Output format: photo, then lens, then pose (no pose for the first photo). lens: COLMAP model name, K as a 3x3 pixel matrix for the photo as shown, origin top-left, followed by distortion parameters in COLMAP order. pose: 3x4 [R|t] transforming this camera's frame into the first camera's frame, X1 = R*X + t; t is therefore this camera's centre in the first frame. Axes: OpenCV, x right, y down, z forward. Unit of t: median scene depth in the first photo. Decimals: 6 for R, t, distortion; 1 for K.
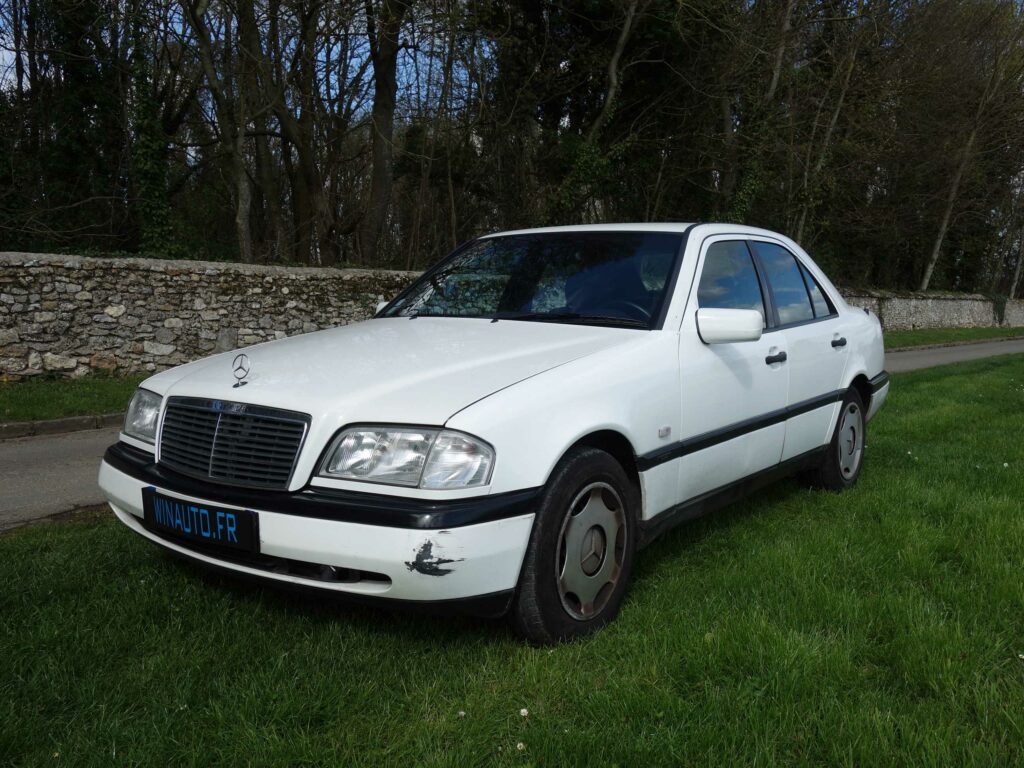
lens RADIAL K [[898.5, 0, 512.0], [0, 898.5, 384.0], [0, 0, 1]] dist [0.001812, -0.020398]
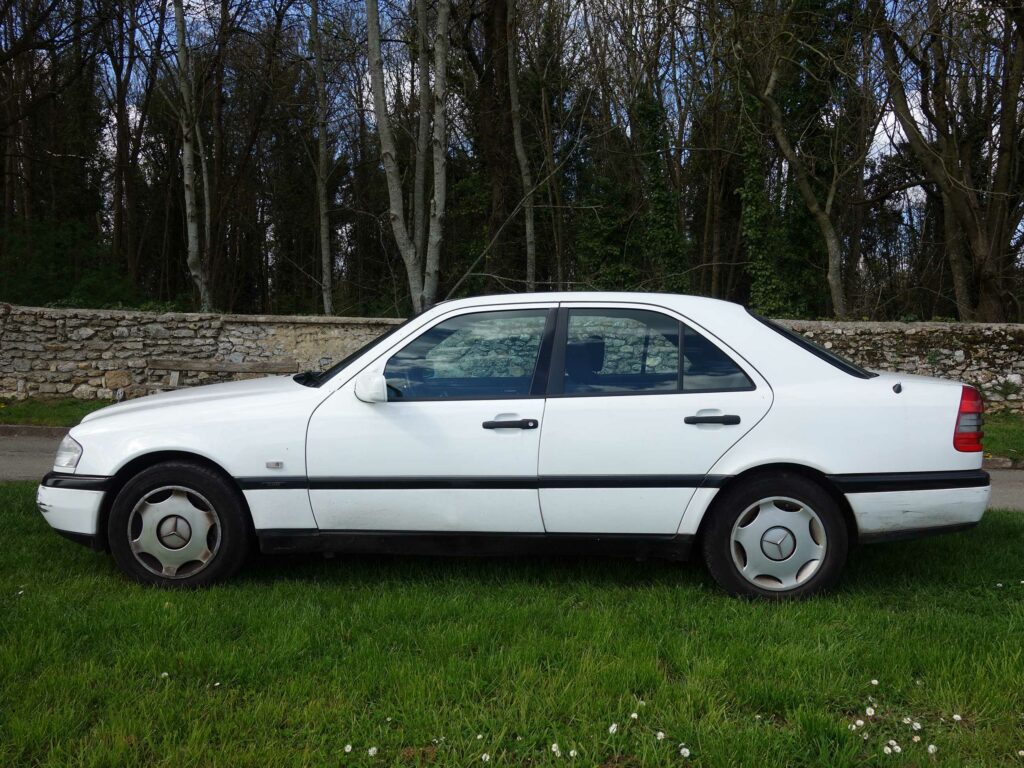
lens RADIAL K [[898.5, 0, 512.0], [0, 898.5, 384.0], [0, 0, 1]] dist [0.001812, -0.020398]
pose [[0.569192, 0.043239, -0.821067, 0.458811], [-0.087110, 0.996167, -0.007927, -0.026724], [0.817577, 0.076036, 0.570777, 0.169799]]
